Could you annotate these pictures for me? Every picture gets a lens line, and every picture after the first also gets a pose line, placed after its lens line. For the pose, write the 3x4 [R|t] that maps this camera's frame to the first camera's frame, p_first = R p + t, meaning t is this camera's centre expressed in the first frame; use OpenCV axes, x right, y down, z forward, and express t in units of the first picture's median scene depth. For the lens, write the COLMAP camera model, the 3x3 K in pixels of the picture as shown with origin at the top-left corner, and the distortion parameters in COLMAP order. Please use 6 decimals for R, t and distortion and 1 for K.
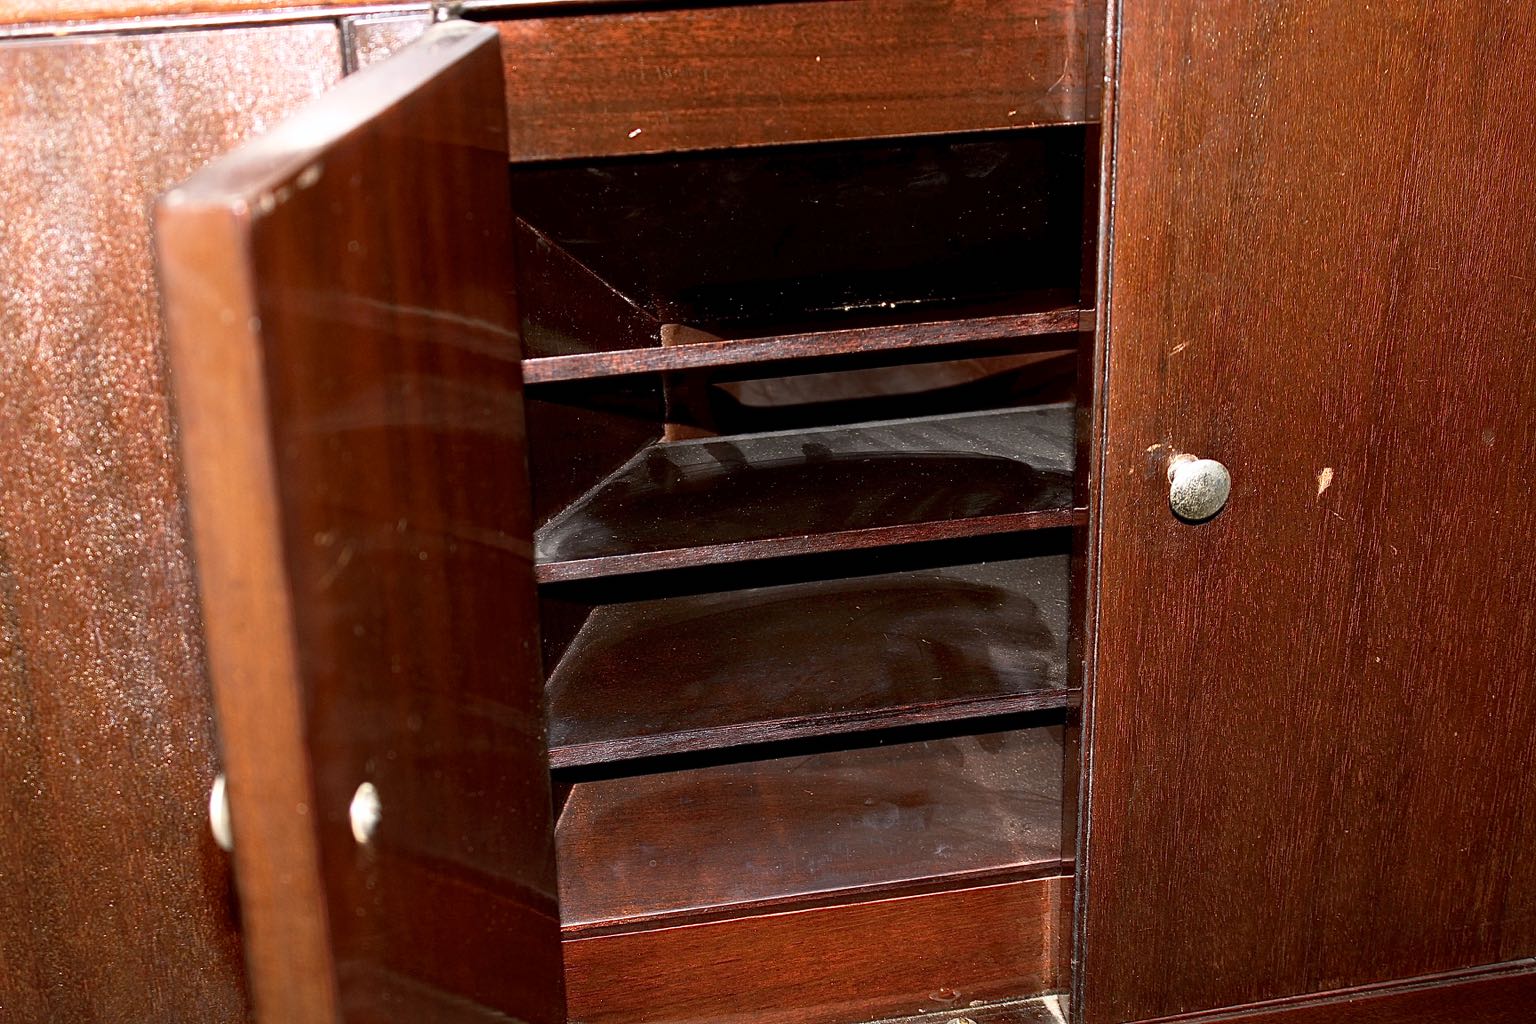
lens RADIAL K [[2310.9, 0, 770.5], [0, 2310.9, 514.3], [0, 0, 1]] dist [-0.022760, 0.000000]
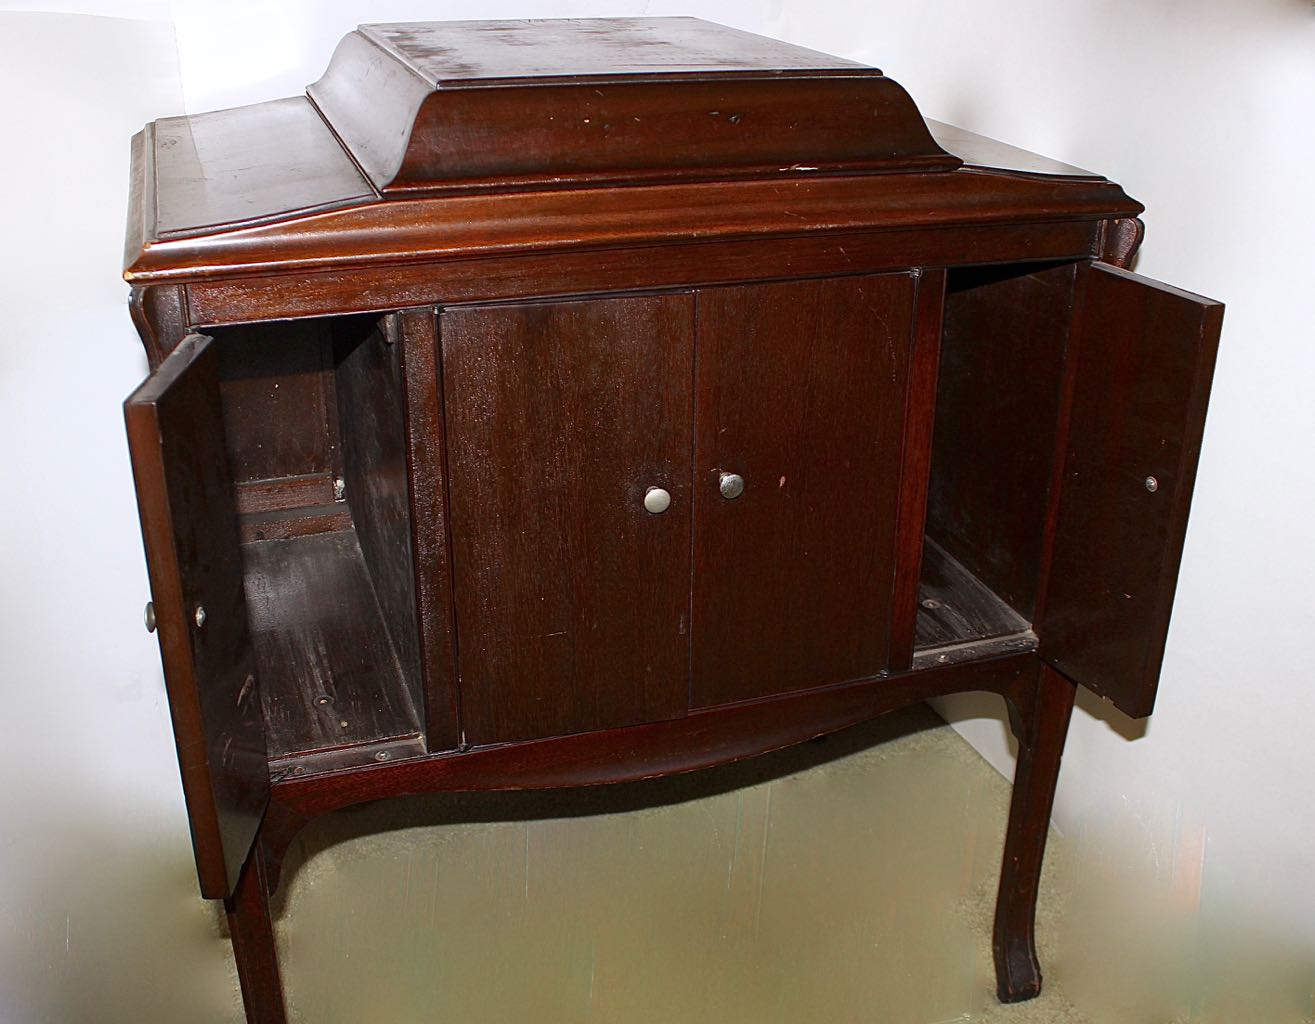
lens RADIAL K [[1394.1, 0, 666.0], [0, 1394.1, 507.9], [0, 0, 1]] dist [-0.106061, 0.000000]
pose [[0.993593, -0.017506, 0.111651, -0.055002], [0.015735, 0.999736, 0.016724, -0.013641], [-0.111915, -0.014860, 0.993607, -0.498465]]
